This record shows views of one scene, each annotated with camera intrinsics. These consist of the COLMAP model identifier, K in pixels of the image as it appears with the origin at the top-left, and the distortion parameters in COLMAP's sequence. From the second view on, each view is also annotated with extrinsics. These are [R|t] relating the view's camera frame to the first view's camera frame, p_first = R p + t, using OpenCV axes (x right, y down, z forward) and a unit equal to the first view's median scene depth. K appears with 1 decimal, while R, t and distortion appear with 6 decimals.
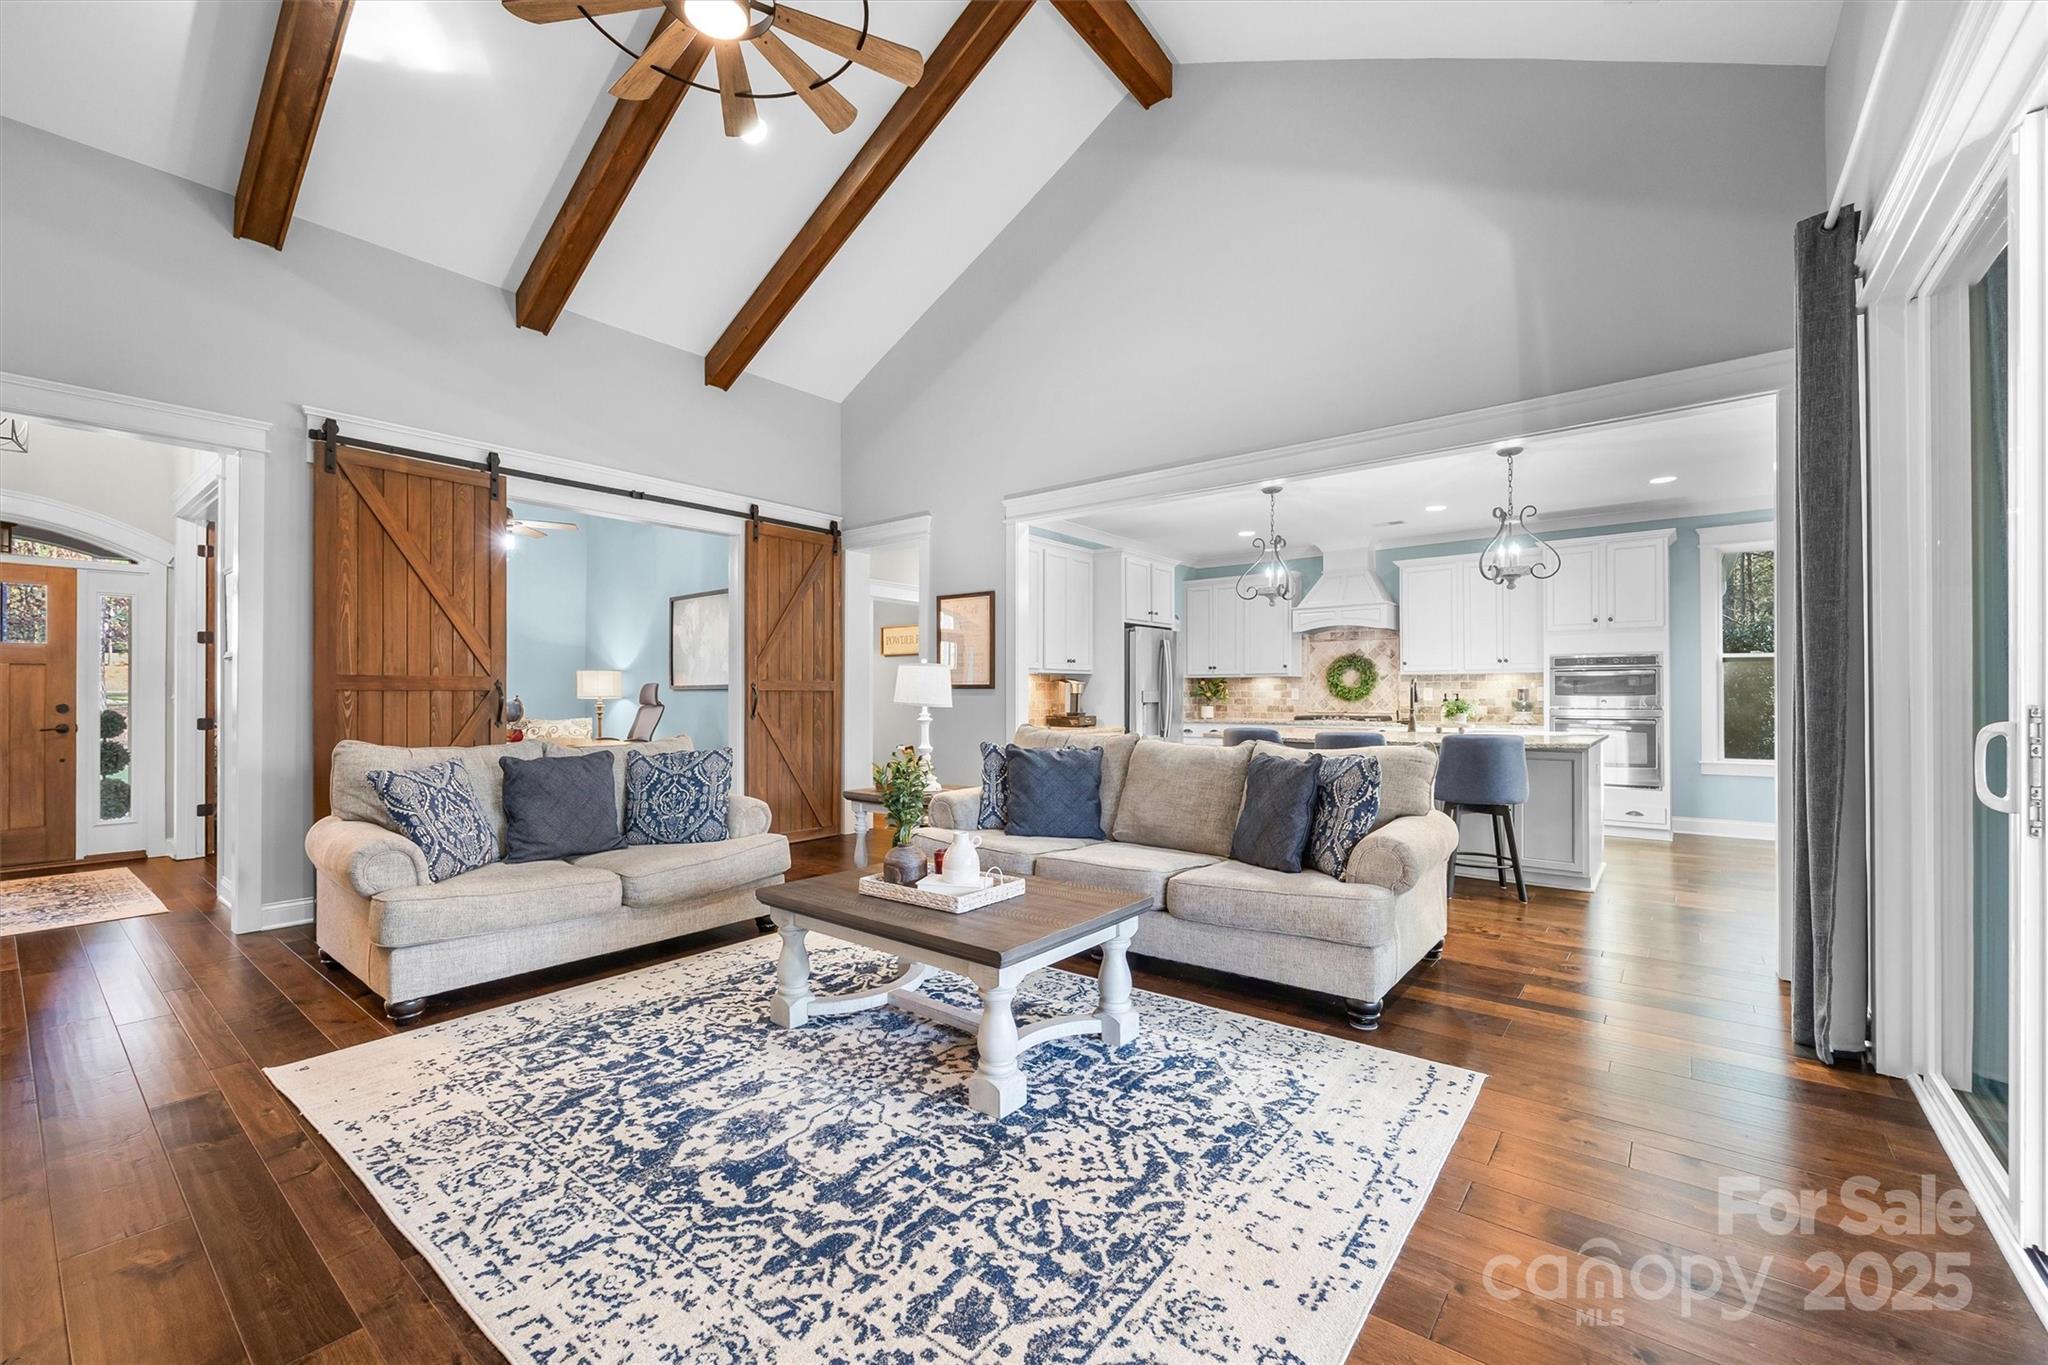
lens RADIAL K [[829.2, 0, 1021.9], [0, 829.2, 689.9], [0, 0, 1]] dist [-0.002161, -0.000474]
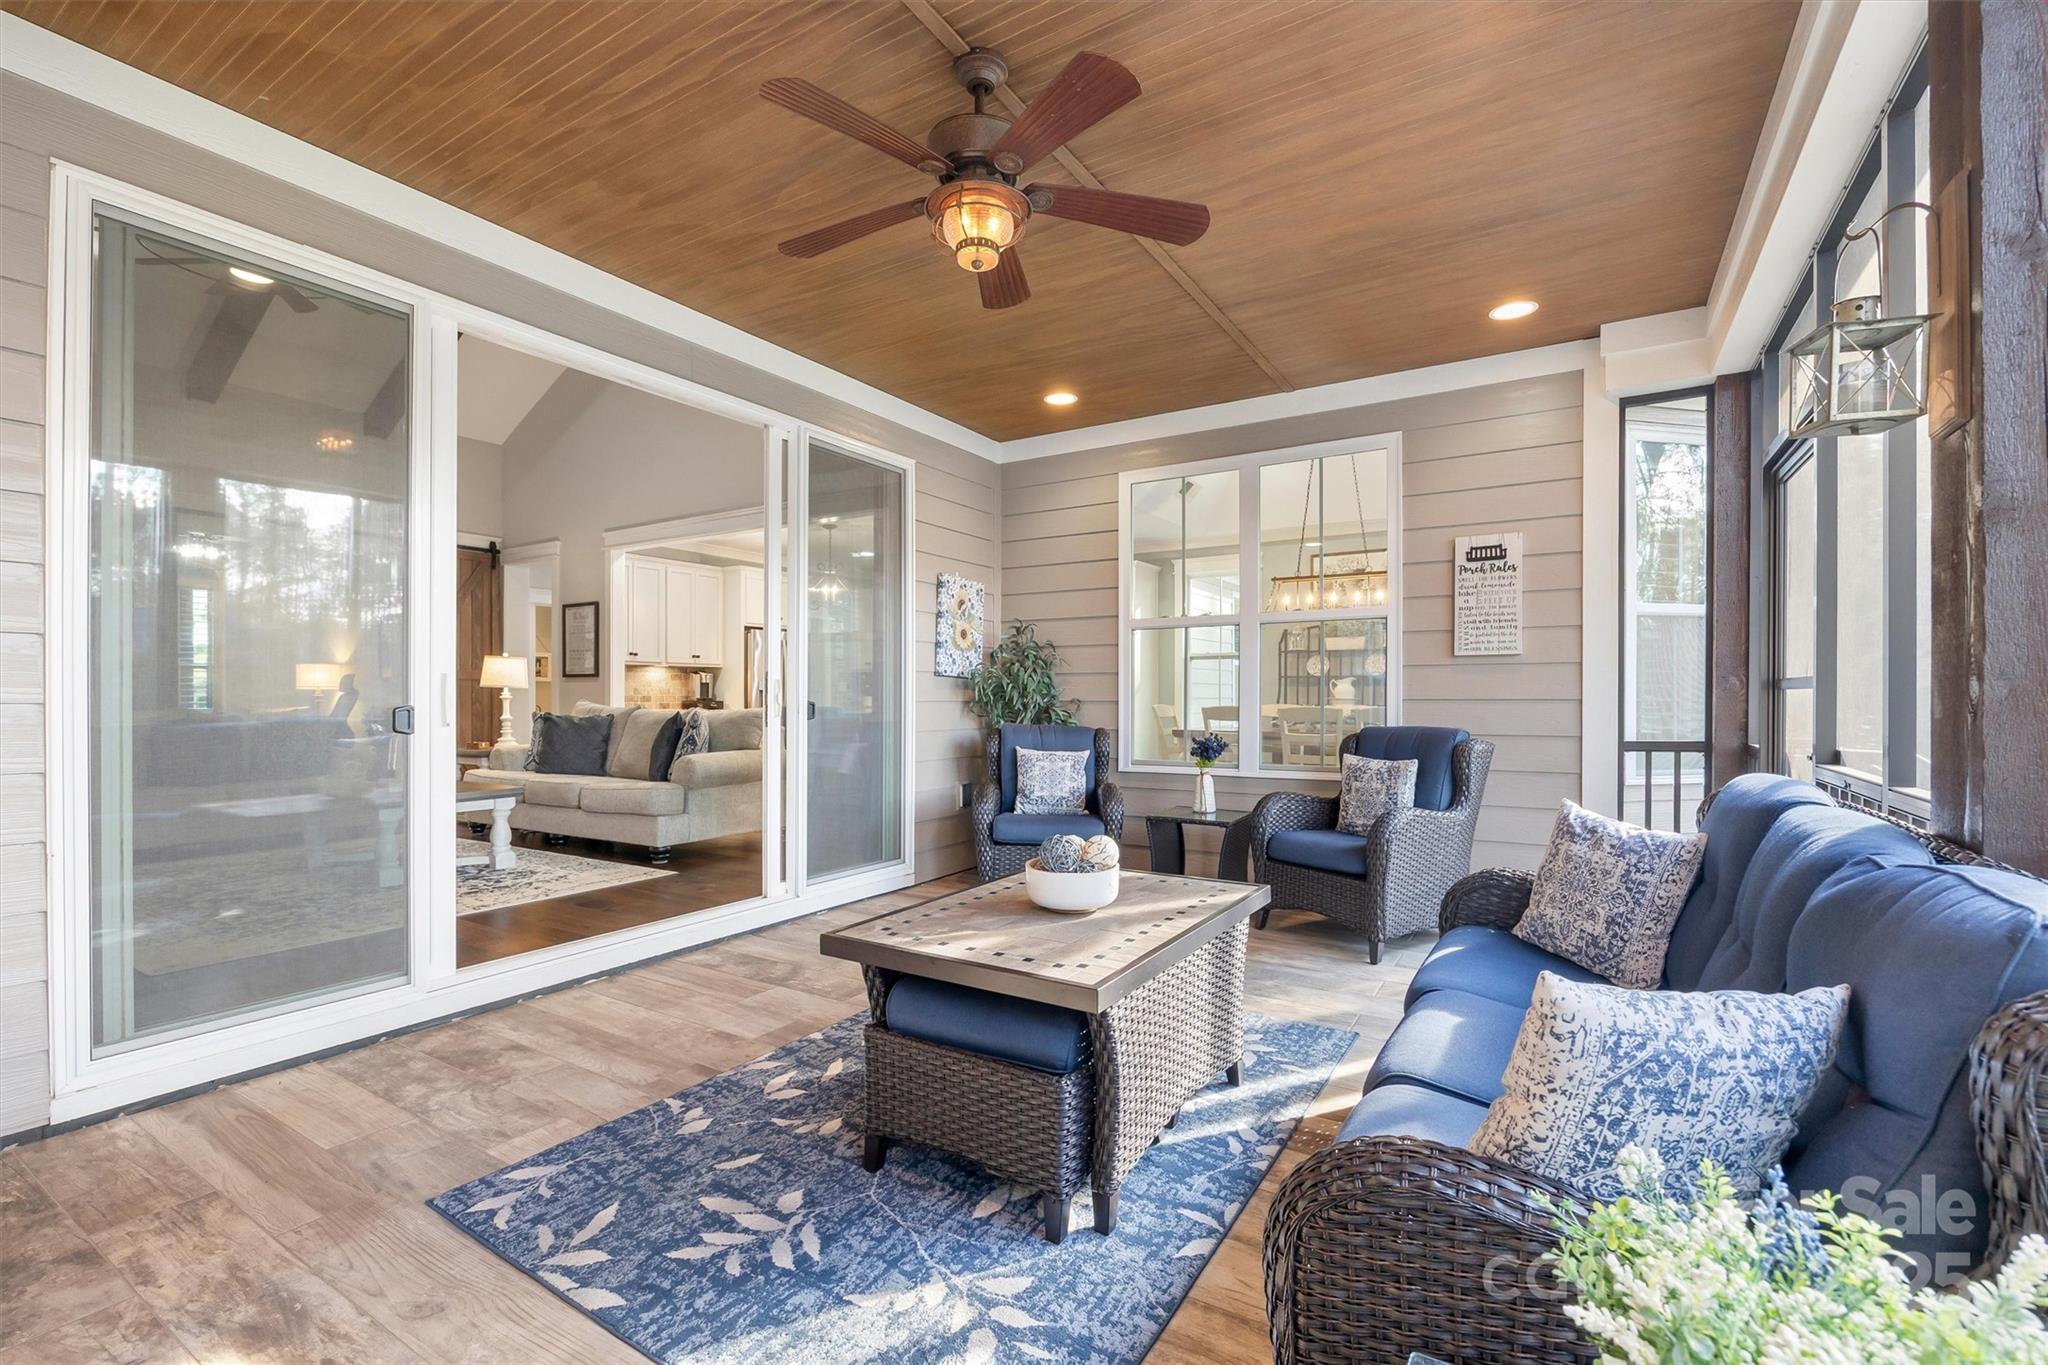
lens RADIAL K [[877.5, 0, 1017.4], [0, 877.5, 692.4], [0, 0, 1]] dist [0.000172, 0.000017]
pose [[0.994120, 0.001203, 0.108282, 0.626059], [-0.001089, 0.999999, -0.001115, 0.032467], [-0.108283, 0.000990, 0.994120, -0.587774]]
